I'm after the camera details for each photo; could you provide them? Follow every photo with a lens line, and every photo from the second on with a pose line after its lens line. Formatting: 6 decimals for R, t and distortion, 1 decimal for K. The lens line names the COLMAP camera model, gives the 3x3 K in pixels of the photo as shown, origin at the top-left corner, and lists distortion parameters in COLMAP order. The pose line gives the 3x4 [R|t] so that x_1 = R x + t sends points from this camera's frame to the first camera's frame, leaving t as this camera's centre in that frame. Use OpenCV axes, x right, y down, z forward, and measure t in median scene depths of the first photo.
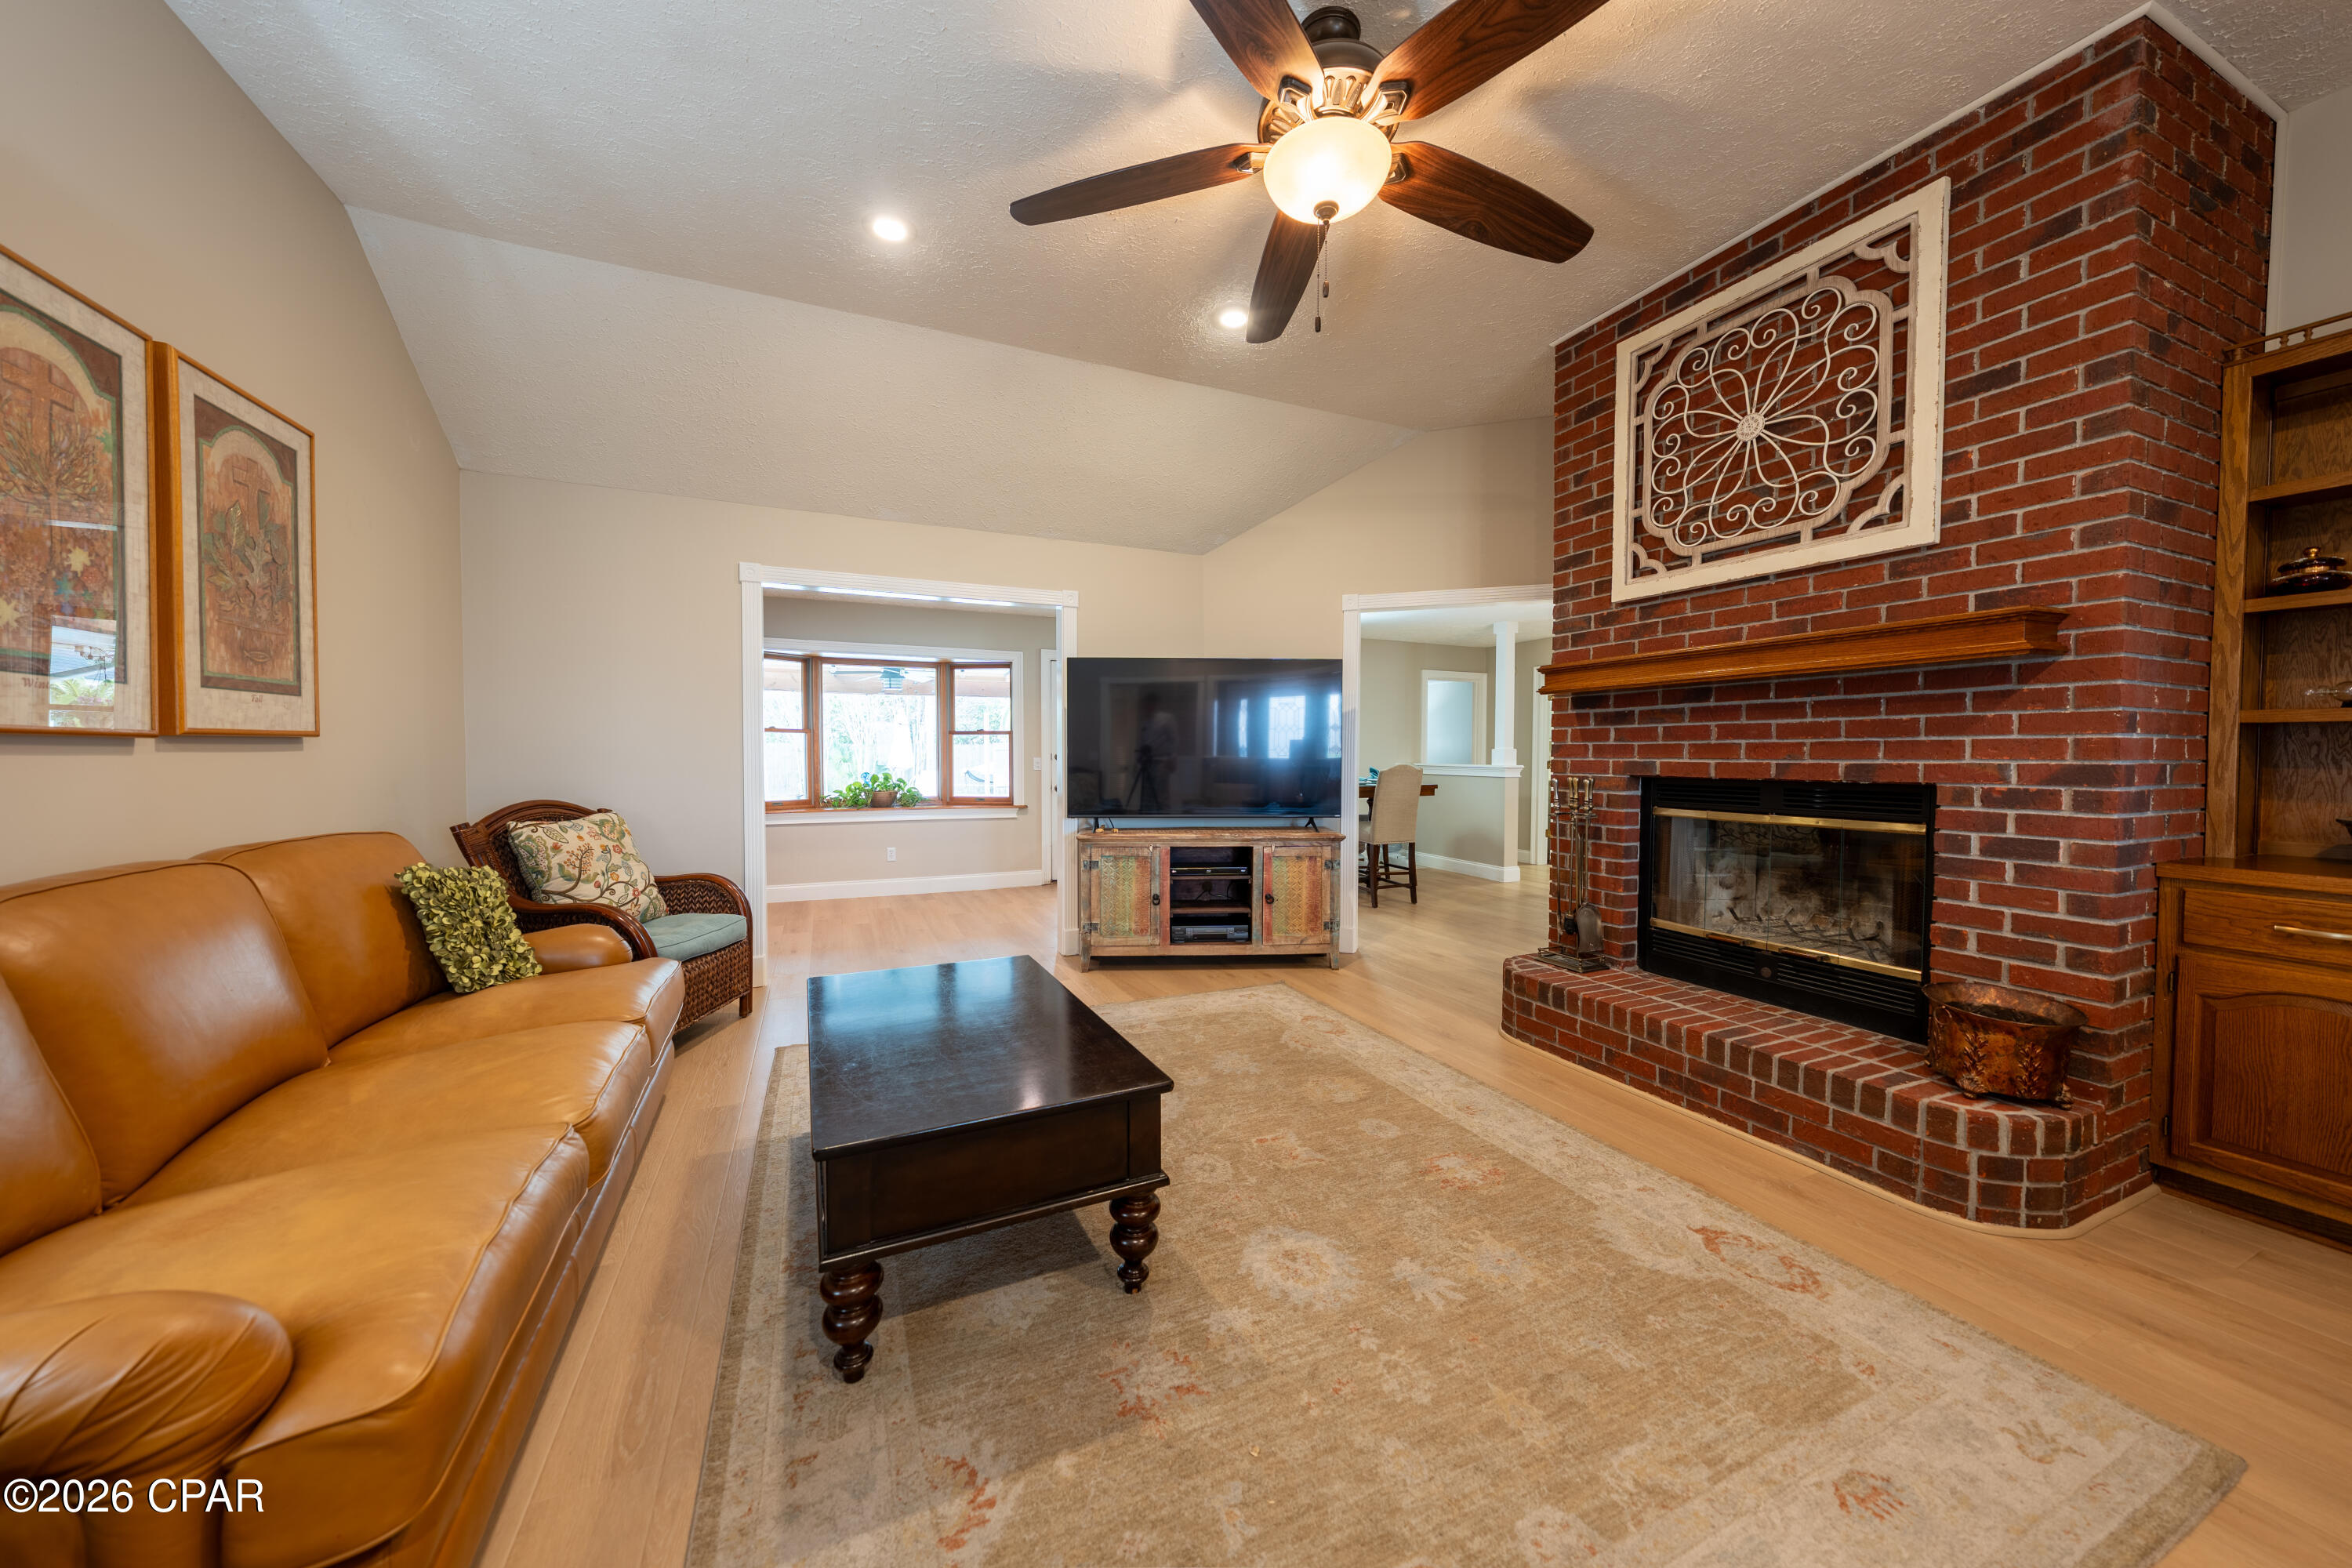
lens RADIAL K [[799.7, 0, 1179.7], [0, 799.7, 776.6], [0, 0, 1]] dist [-0.006159, 0.001226]
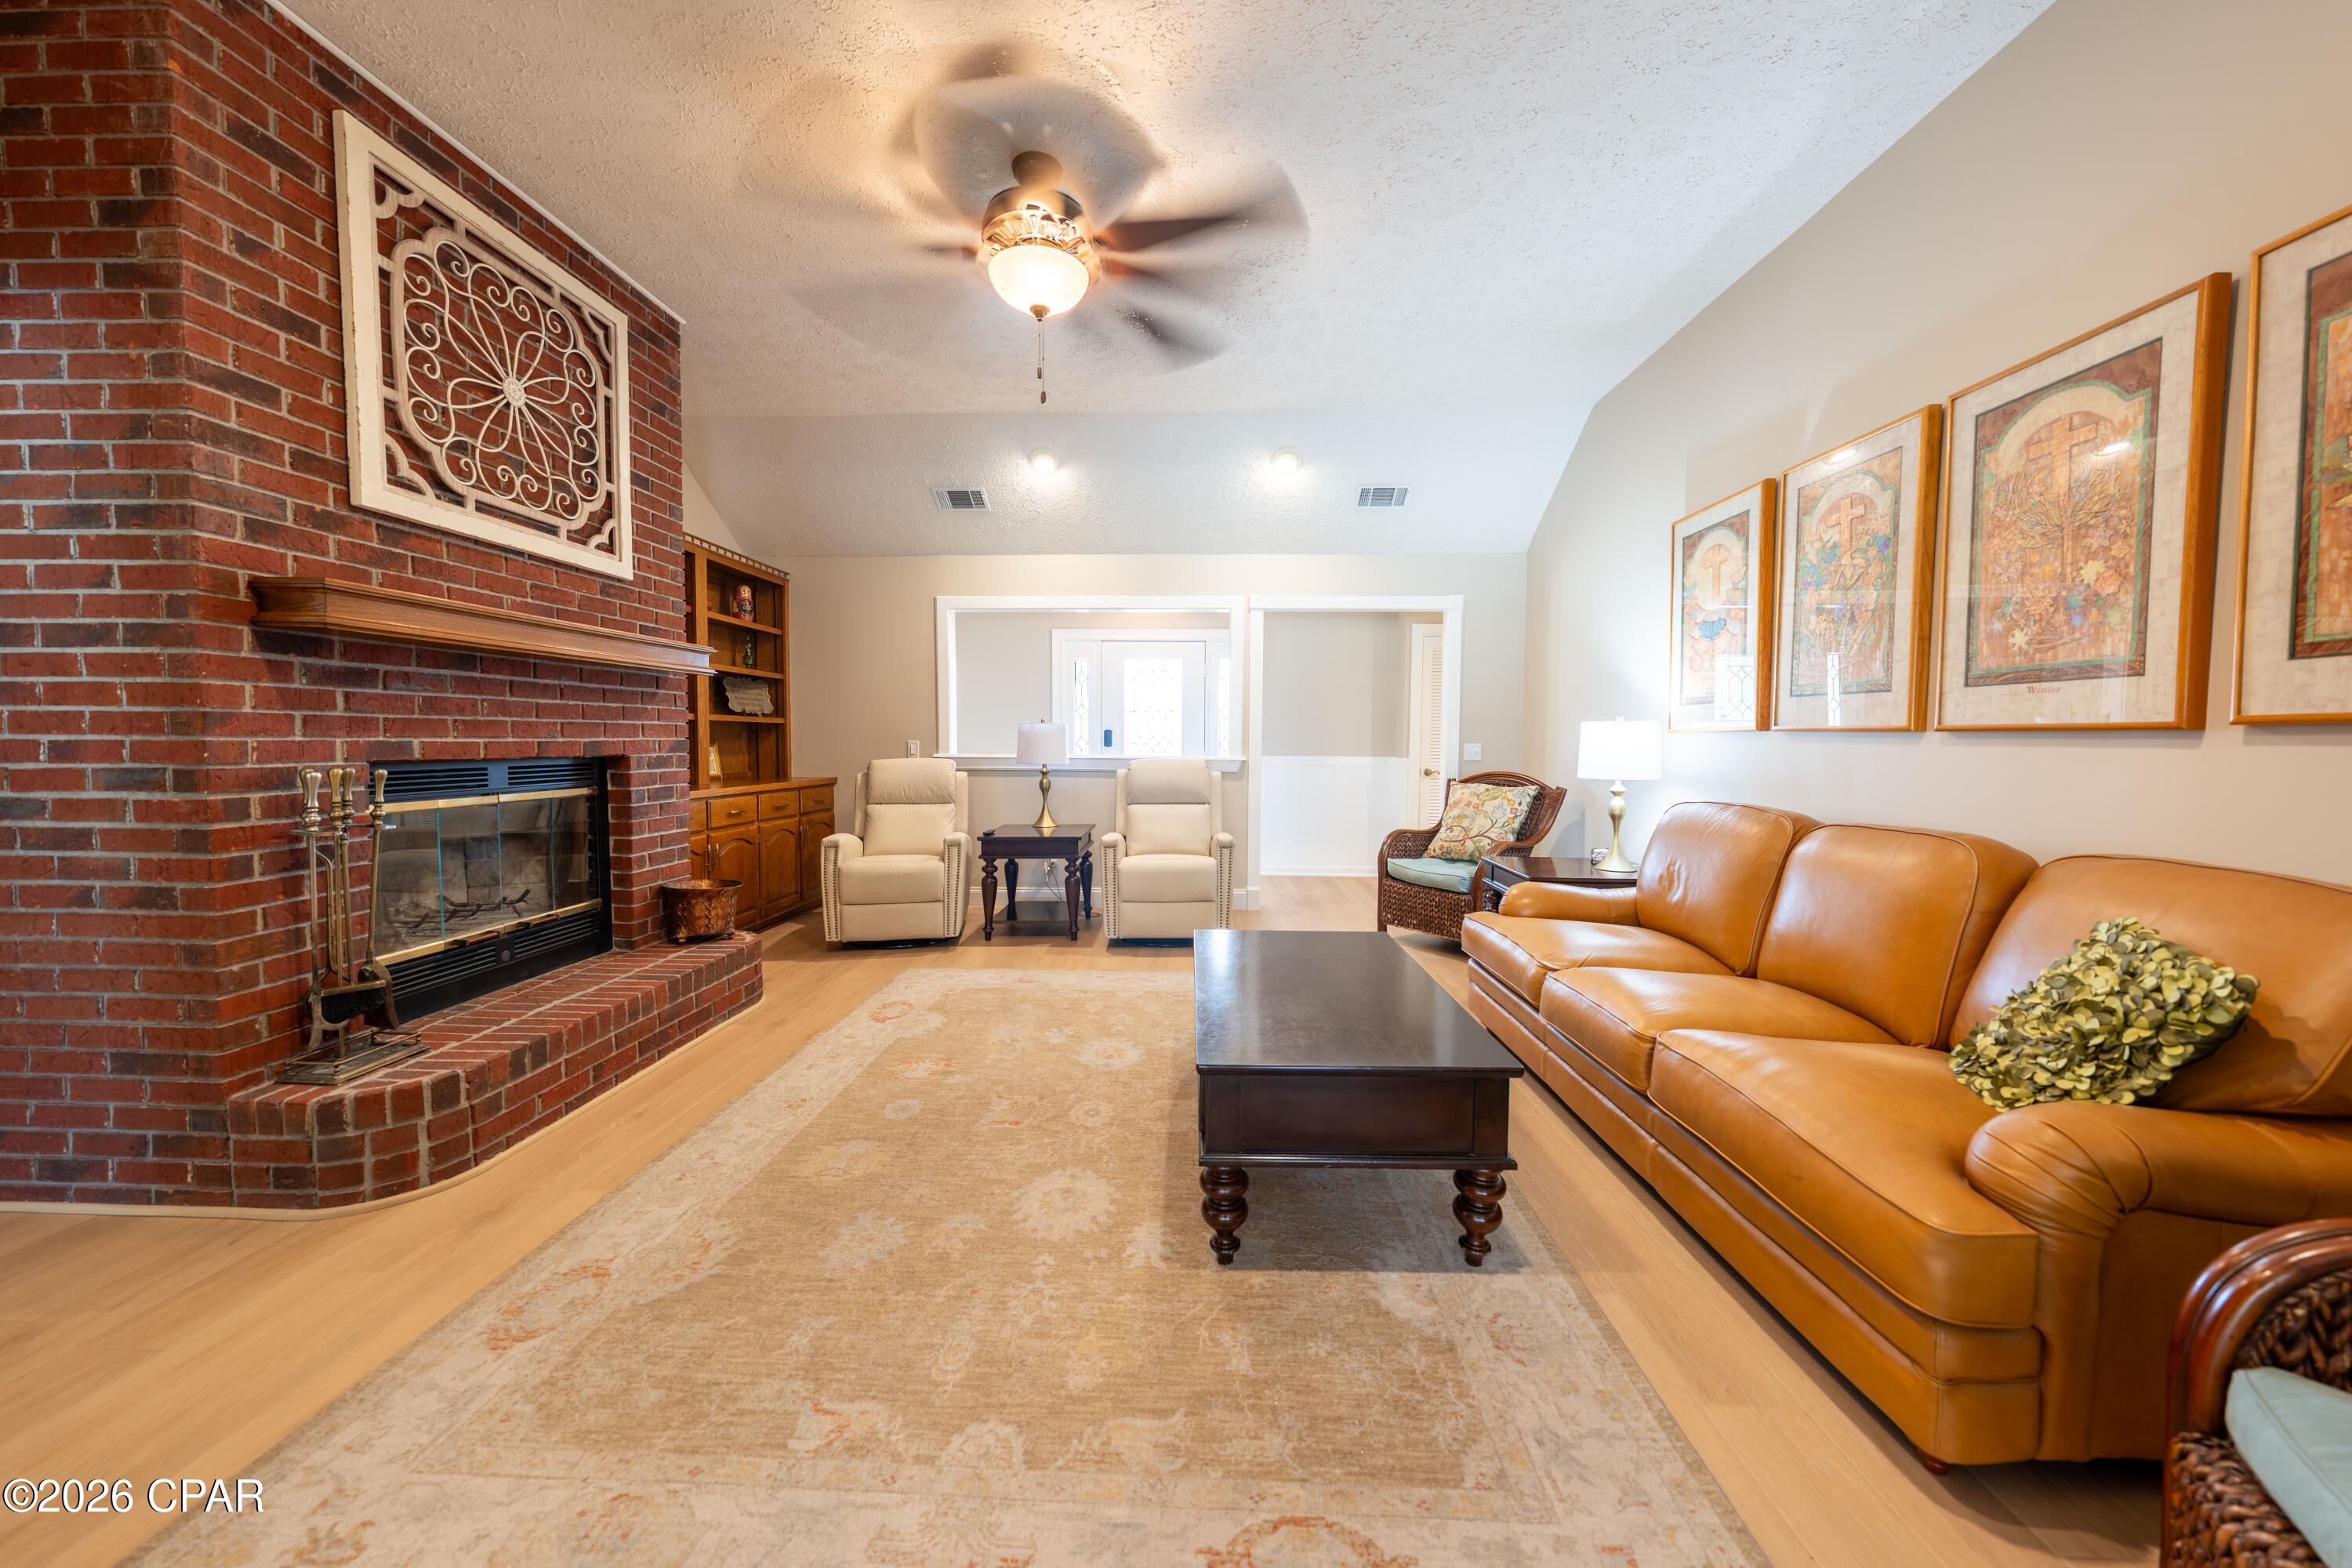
lens RADIAL K [[799.7, 0, 1178.9], [0, 799.7, 774.6], [0, 0, 1]] dist [-0.006159, 0.001226]
pose [[-0.897520, -0.027825, 0.440096, -0.468645], [0.003426, 0.997537, 0.070056, -0.045335], [-0.440961, 0.064384, -0.895214, 1.635656]]
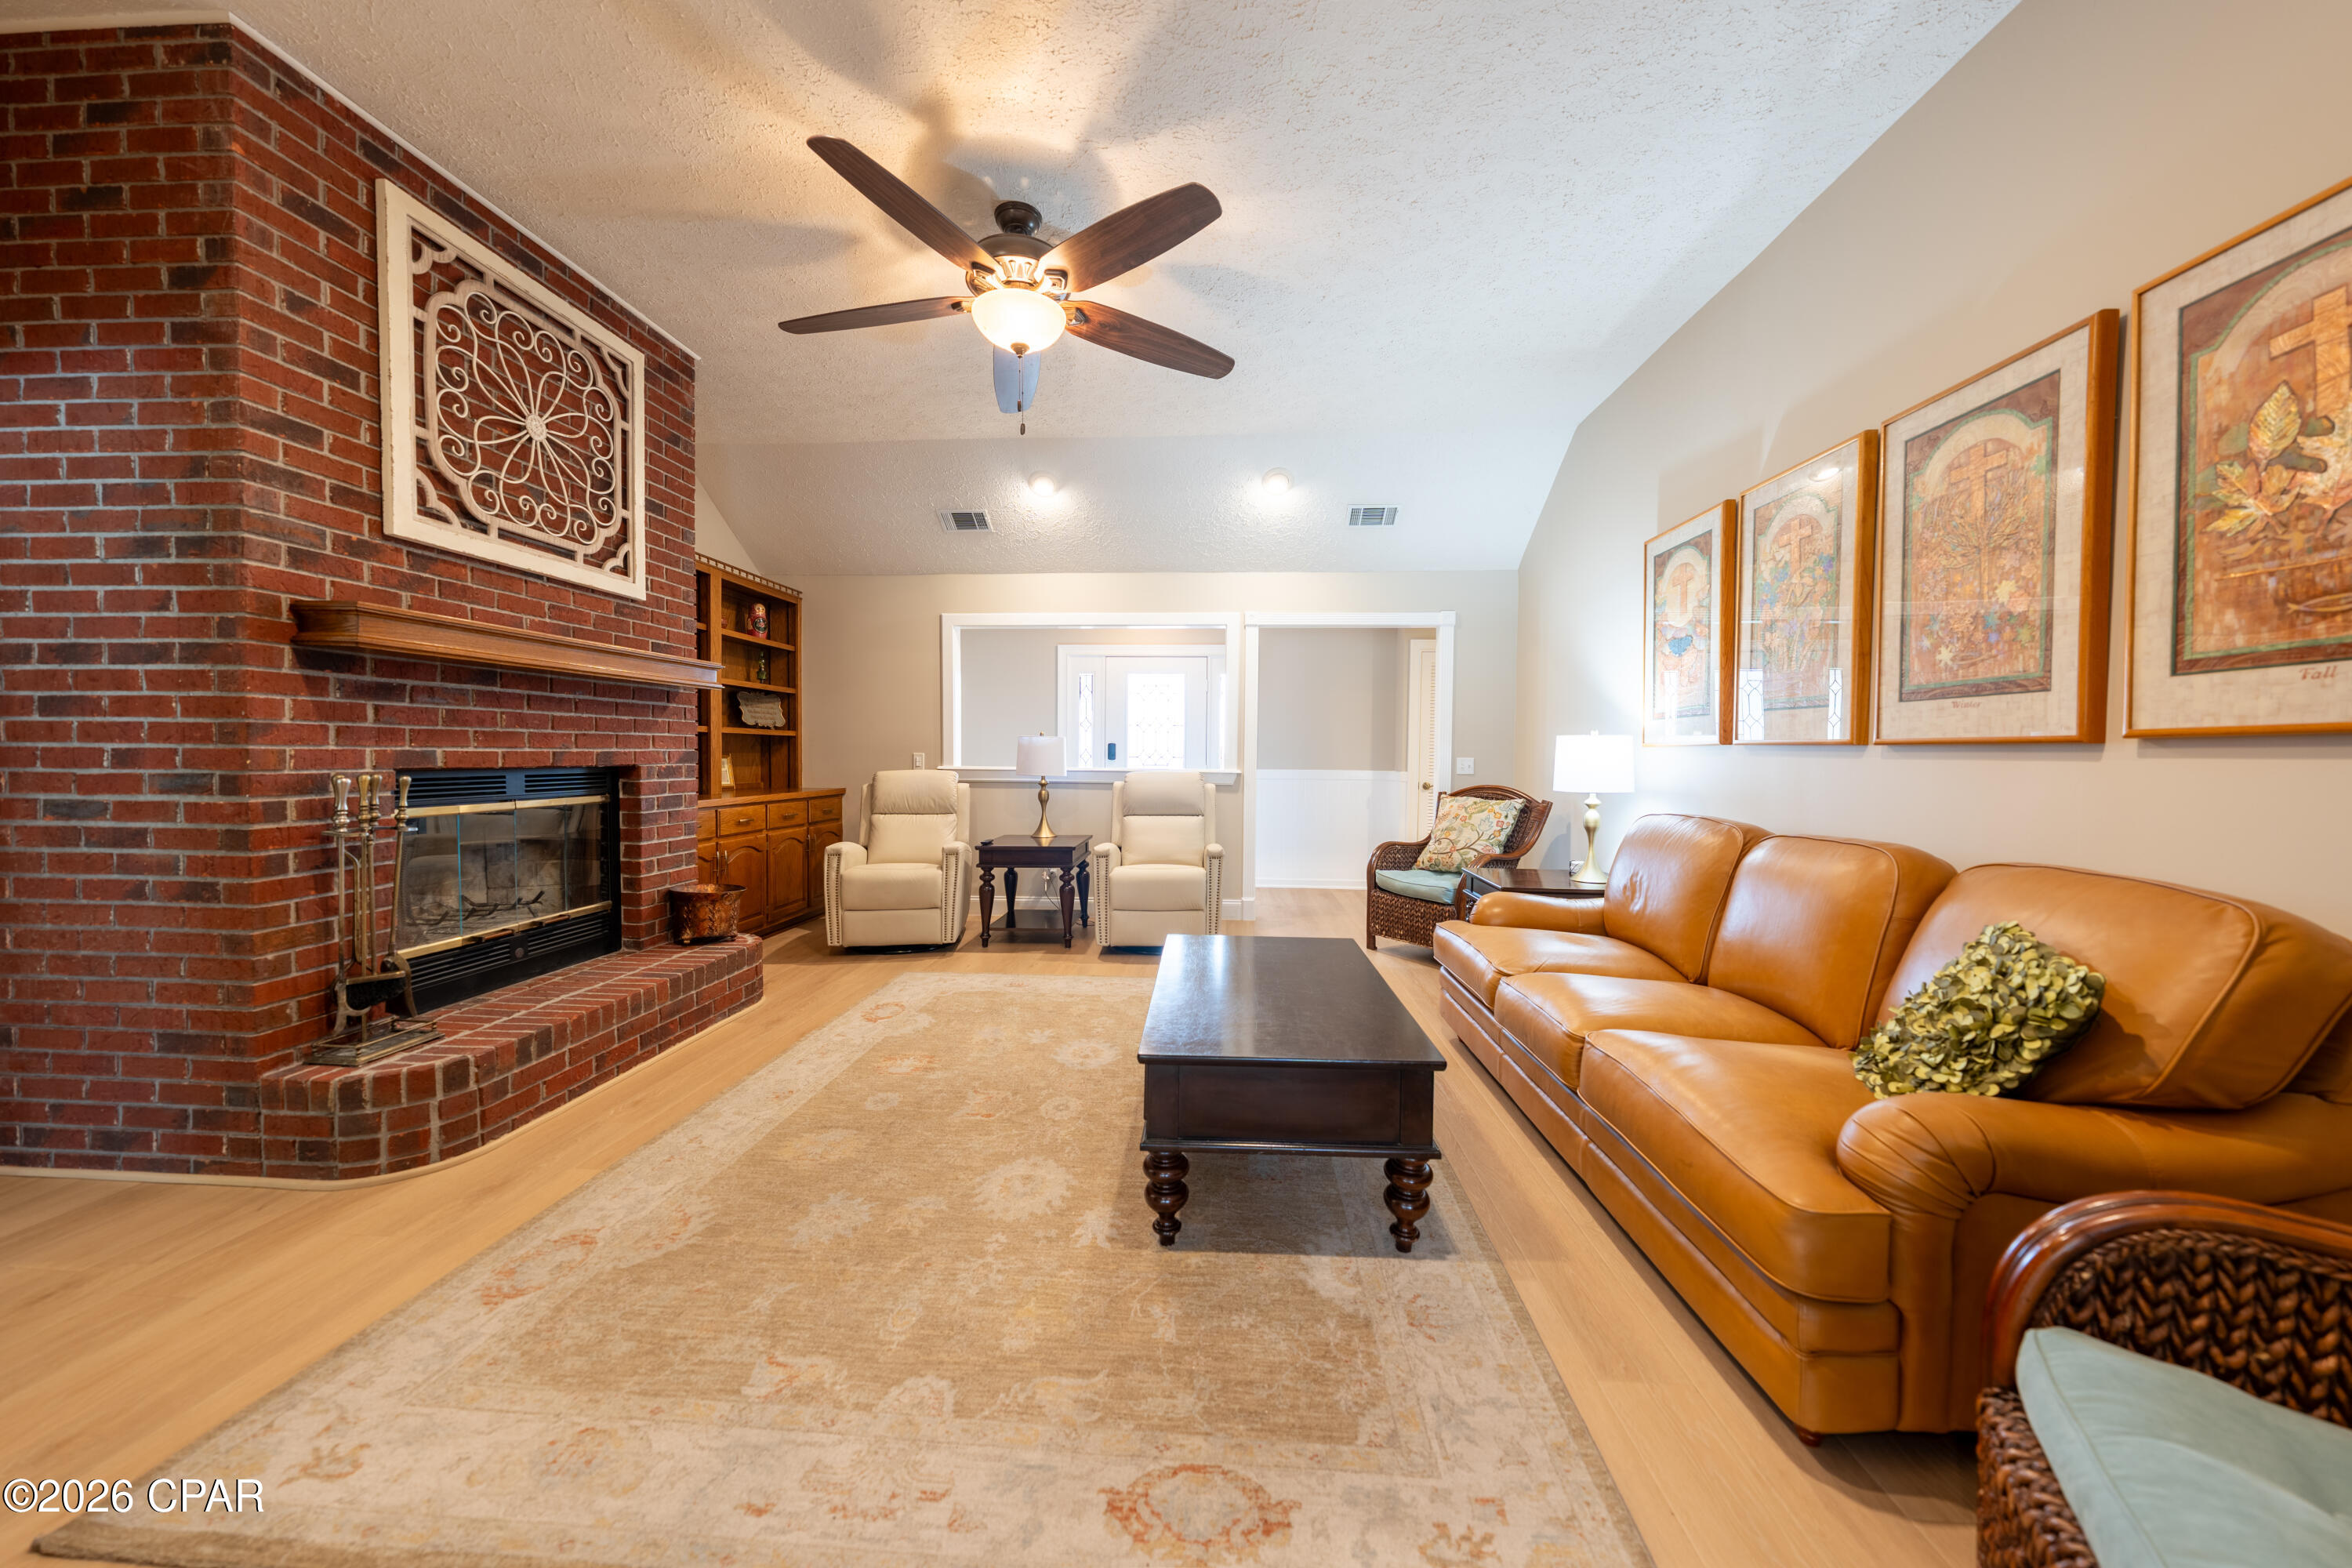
lens RADIAL K [[799.7, 0, 1179.0], [0, 799.7, 774.6], [0, 0, 1]] dist [-0.006159, 0.001226]
pose [[-0.884717, -0.022957, 0.465563, -0.551493], [0.001349, 0.998656, 0.051809, -0.042897], [-0.466126, 0.046464, -0.883497, 1.647388]]
